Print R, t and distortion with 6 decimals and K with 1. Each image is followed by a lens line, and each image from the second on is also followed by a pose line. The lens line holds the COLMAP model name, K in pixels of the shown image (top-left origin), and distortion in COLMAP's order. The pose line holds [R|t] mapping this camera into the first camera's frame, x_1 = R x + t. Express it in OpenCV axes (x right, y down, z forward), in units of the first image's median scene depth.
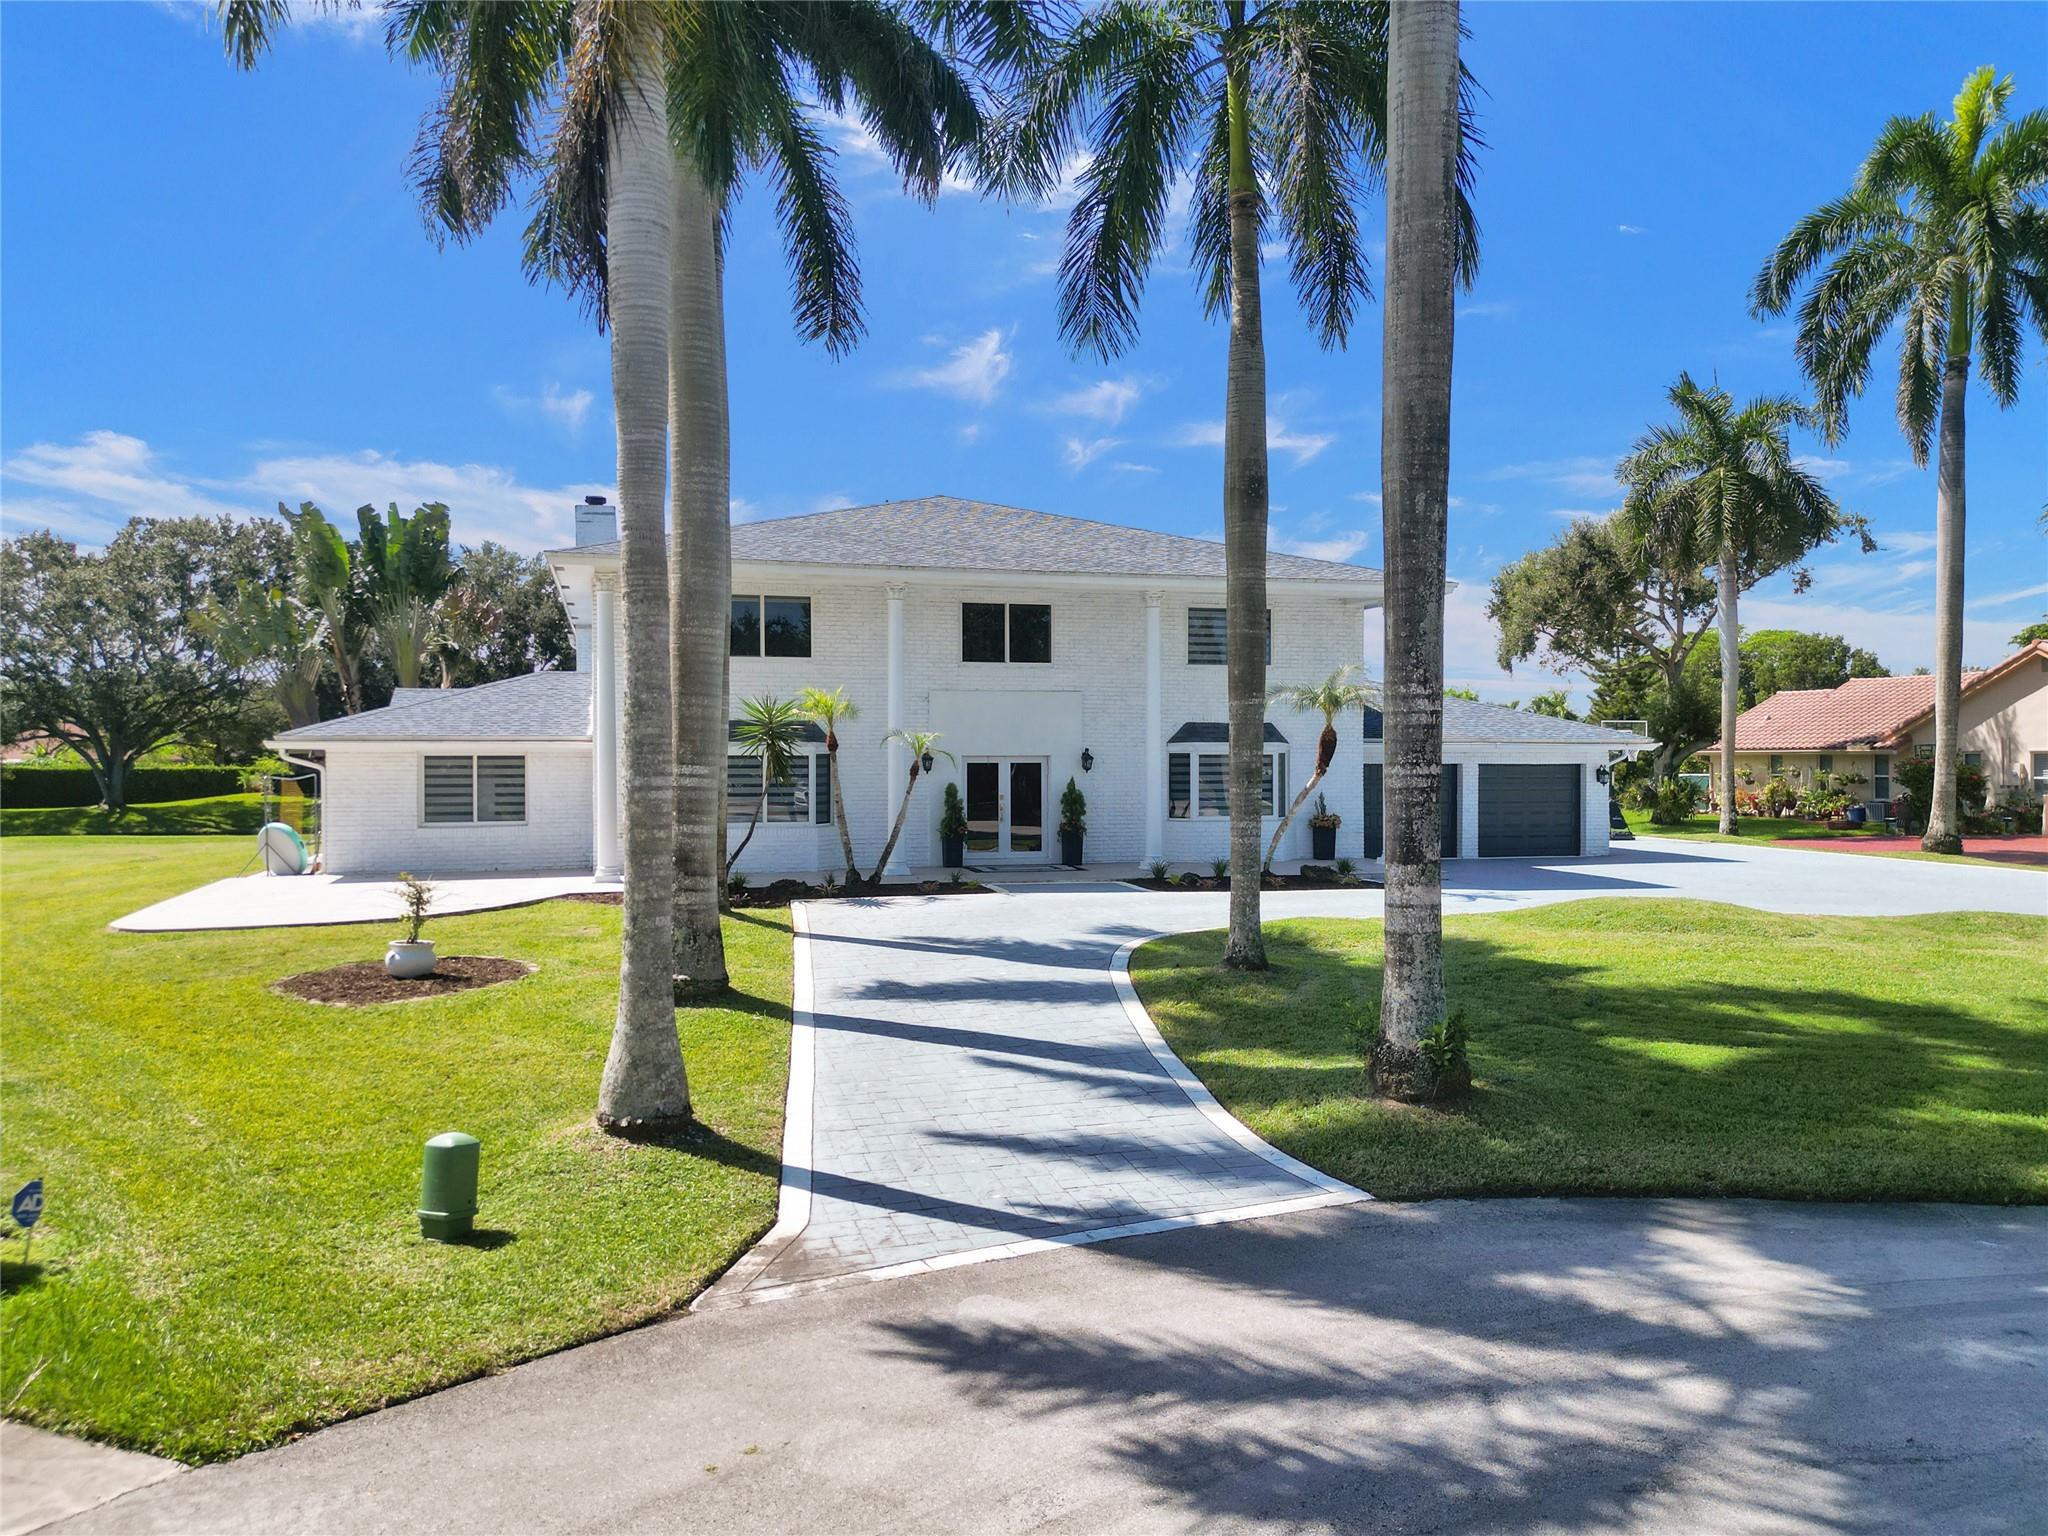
lens RADIAL K [[1451.2, 0, 1024.0], [0, 1451.2, 768.0], [0, 0, 1]] dist [0.083862, -0.073160]
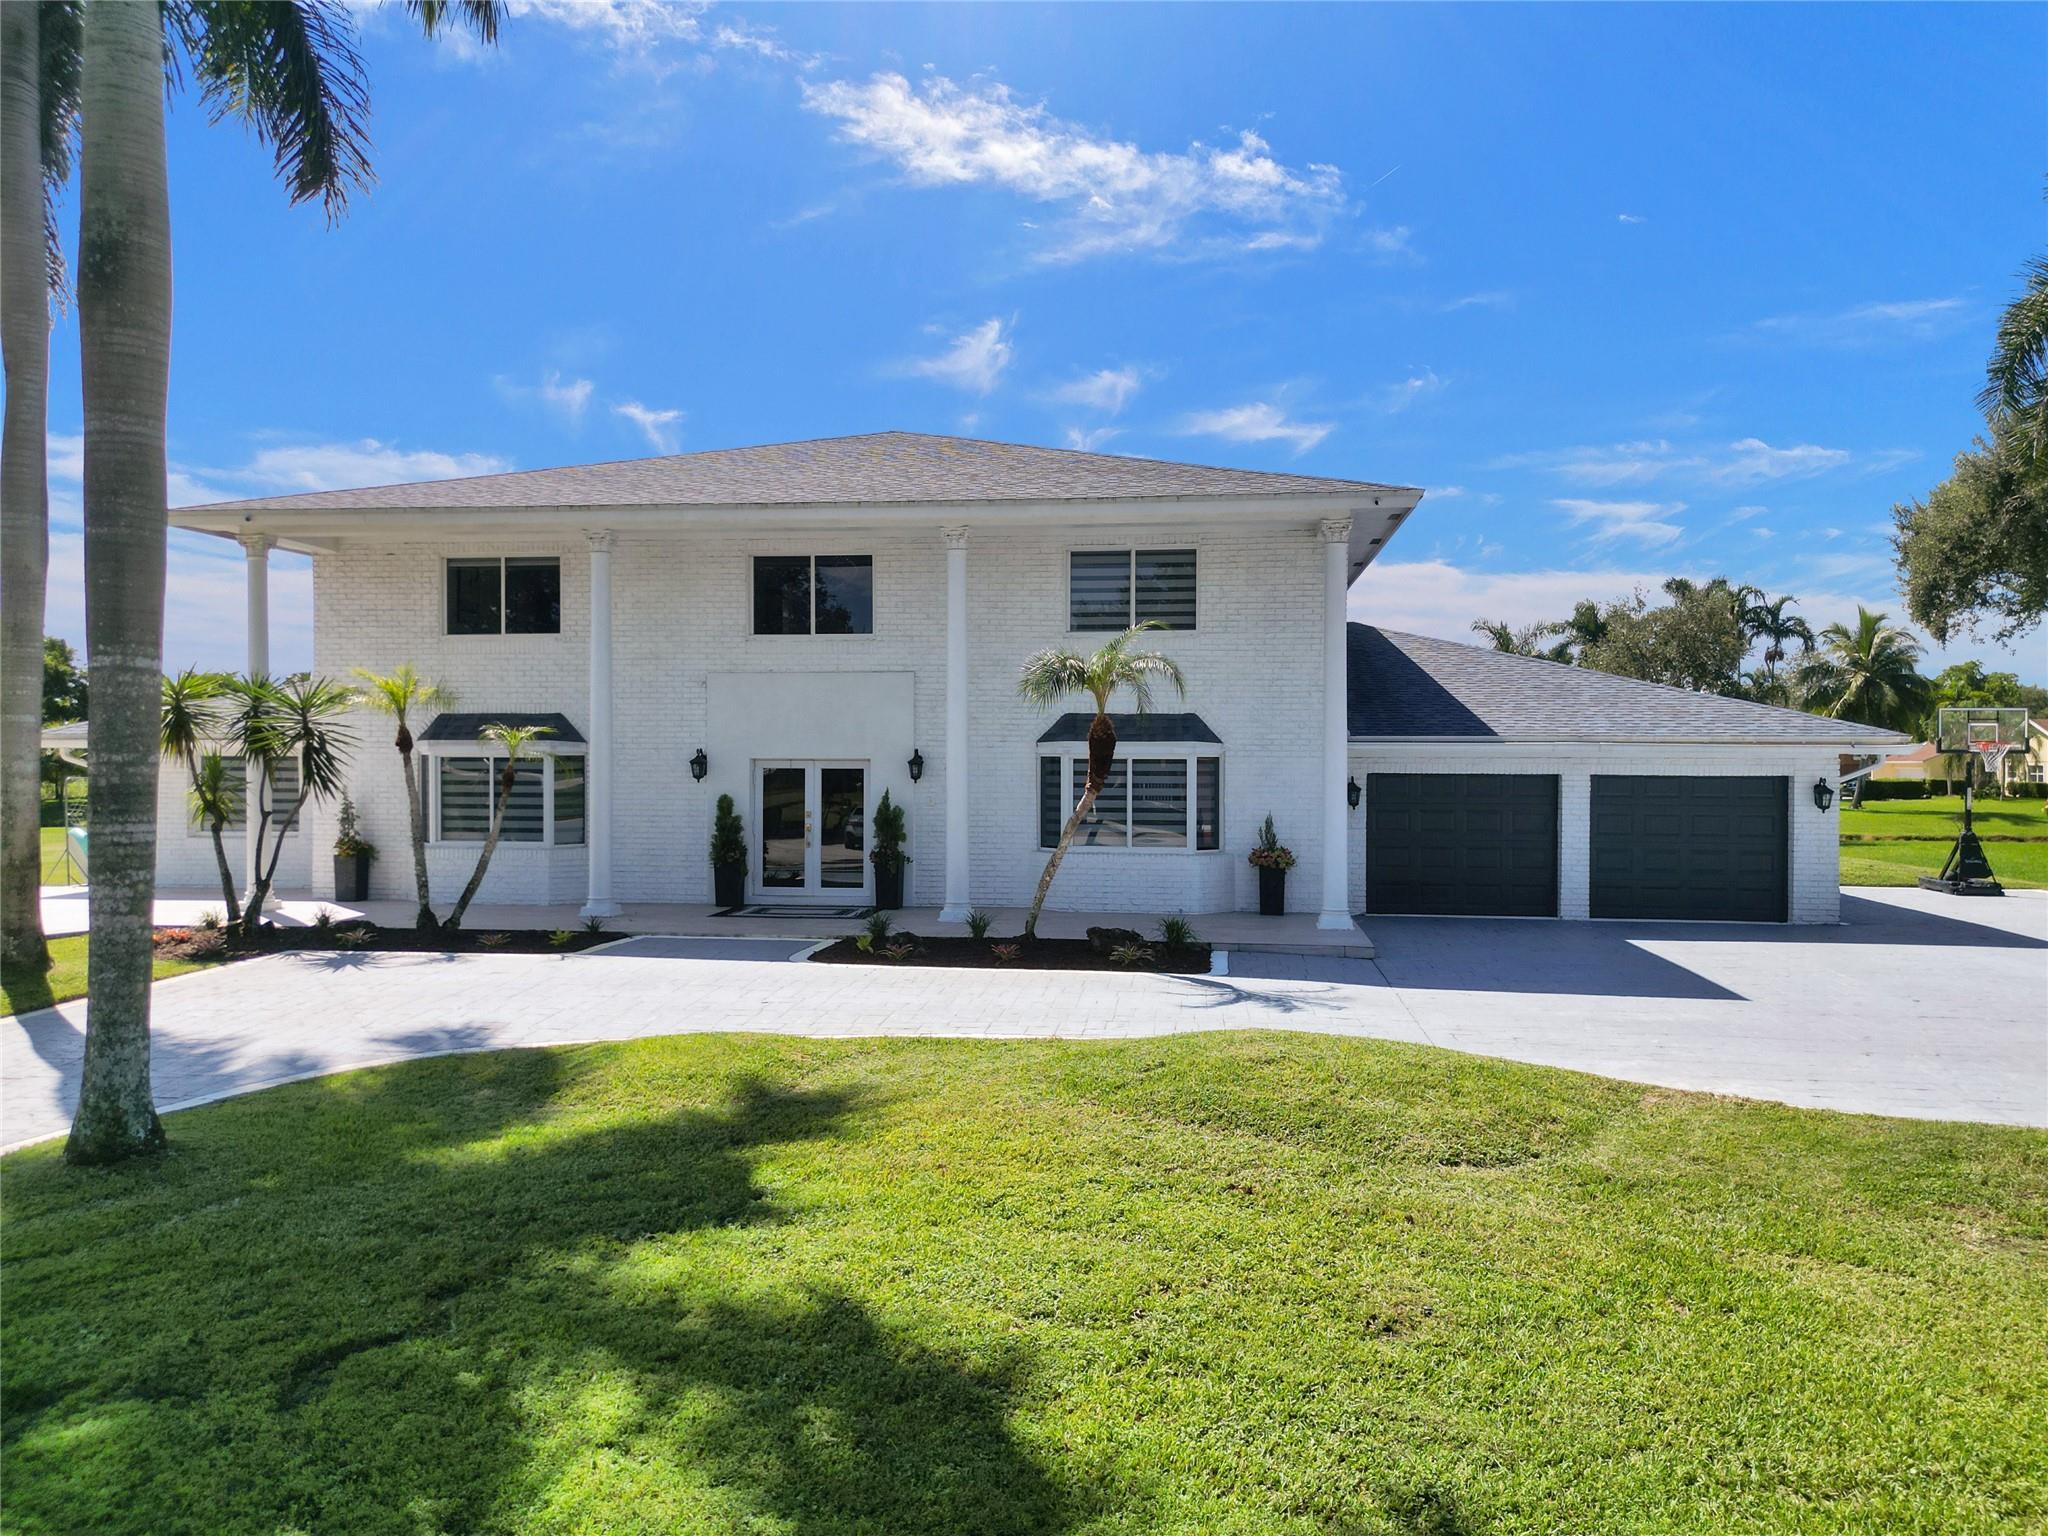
lens RADIAL K [[1451.2, 0, 1024.0], [0, 1451.2, 768.0], [0, 0, 1]] dist [0.083862, -0.073160]
pose [[0.925179, 0.006768, -0.379470, 0.373390], [-0.006930, 0.999976, 0.000938, -0.005258], [0.379467, 0.001762, 0.925203, 0.344672]]
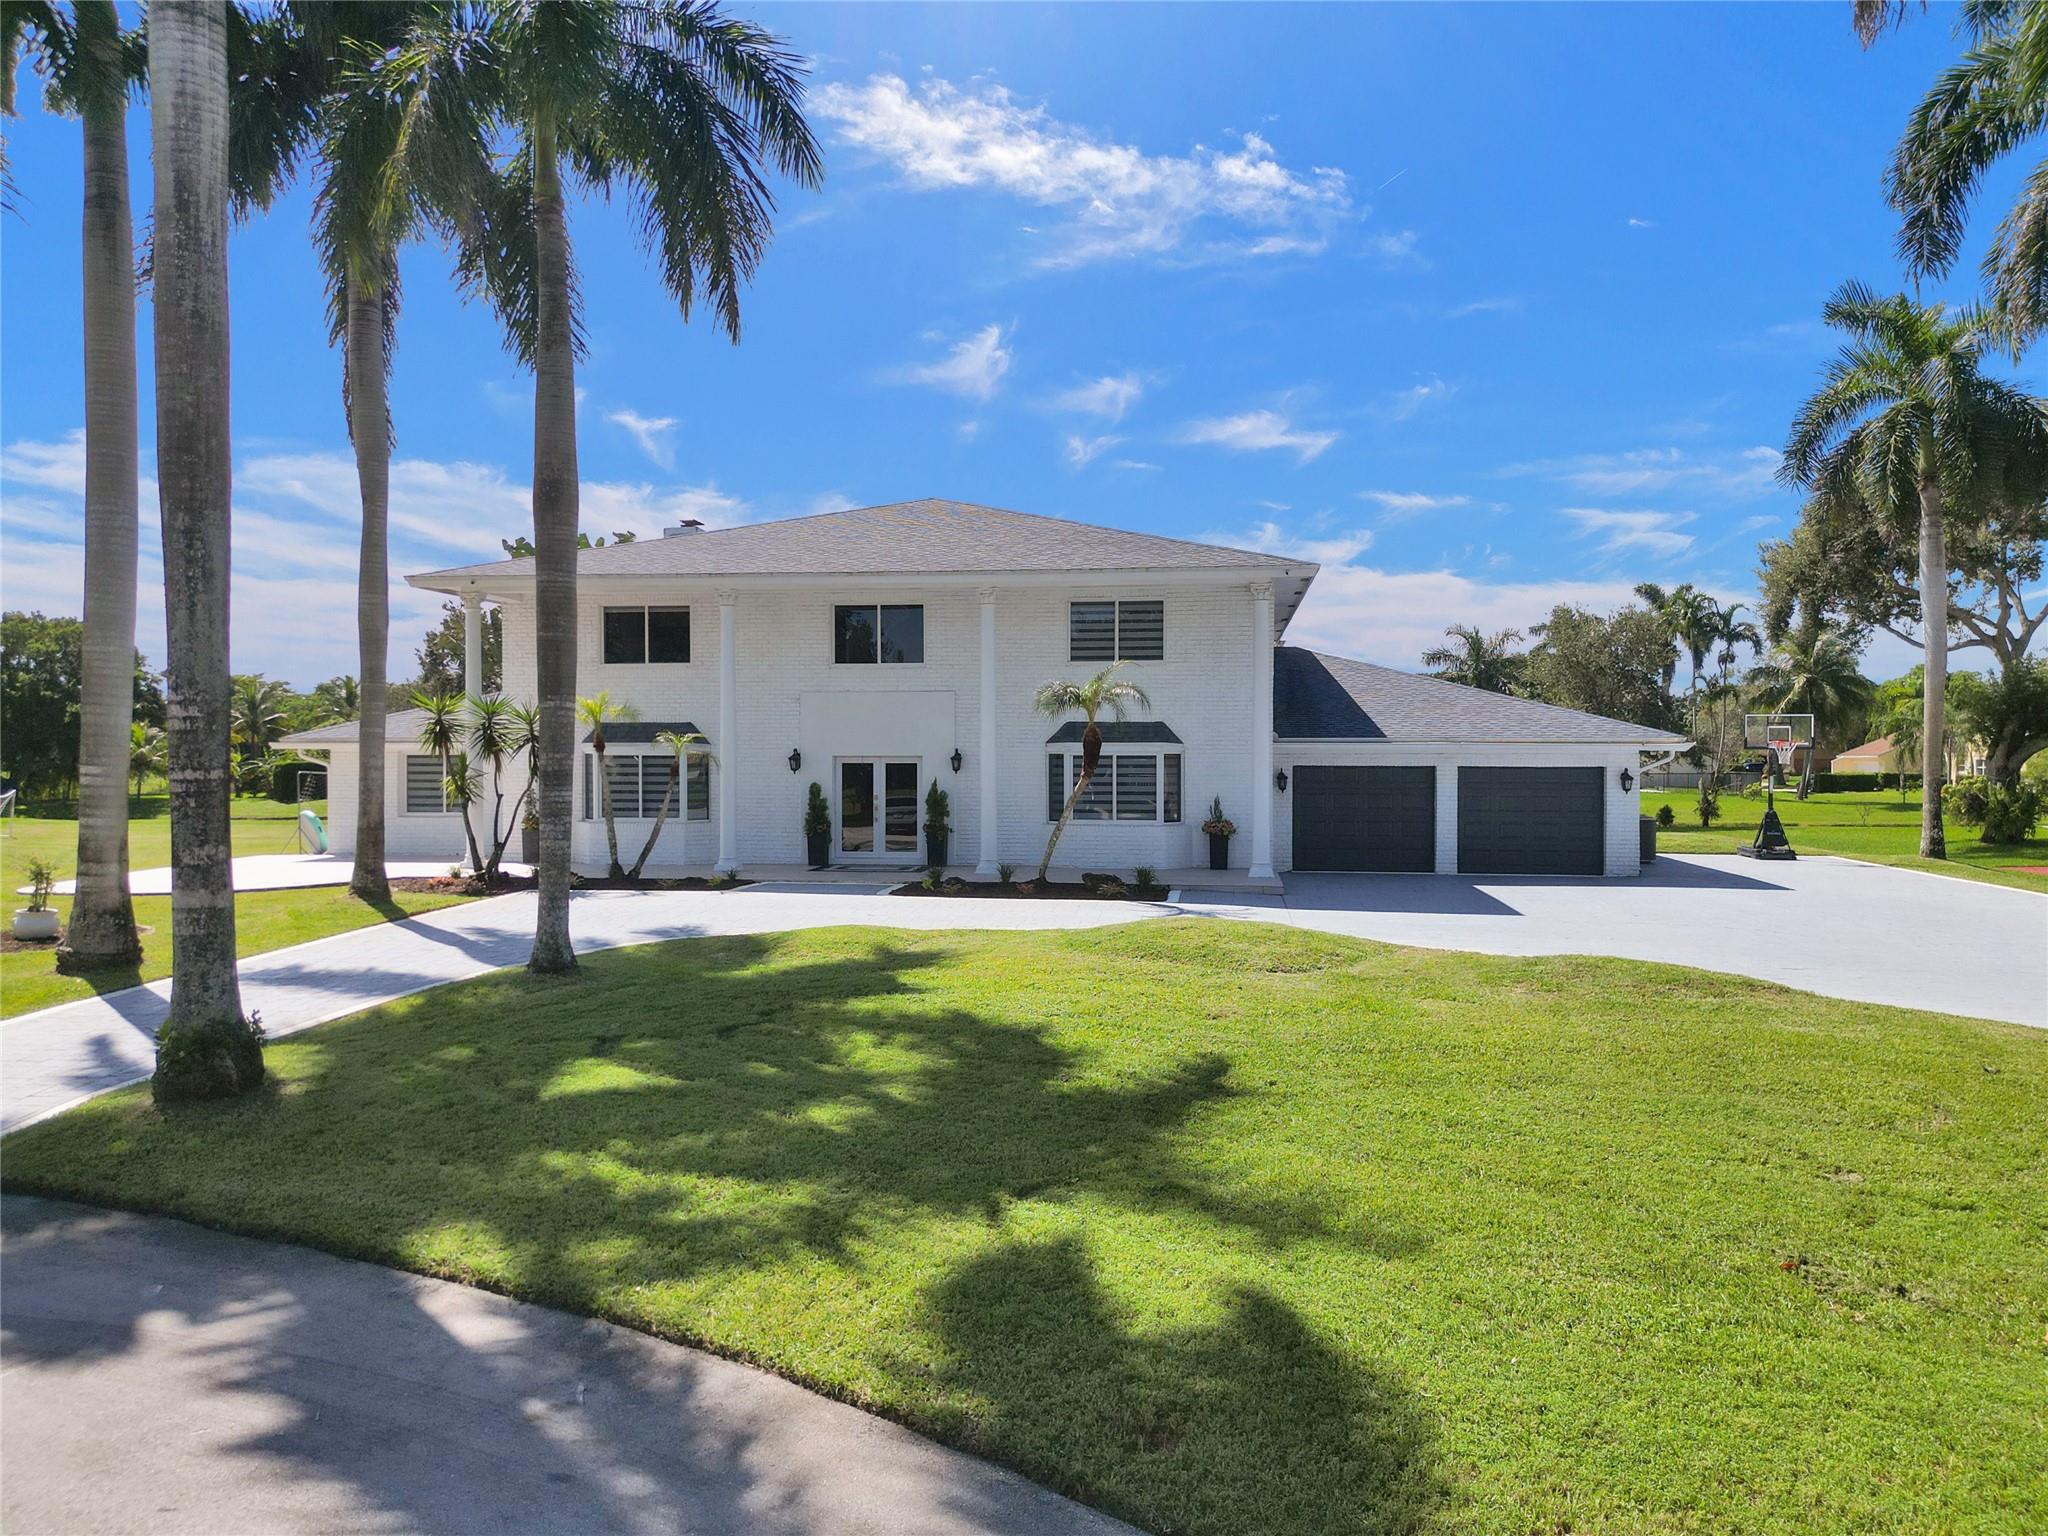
lens RADIAL K [[1451.2, 0, 1024.0], [0, 1451.2, 768.0], [0, 0, 1]] dist [0.083862, -0.073160]
pose [[0.924113, 0.005251, -0.382083, 0.464836], [-0.004494, 0.999986, 0.002875, -0.003522], [0.382093, -0.000940, 0.924123, 0.106728]]
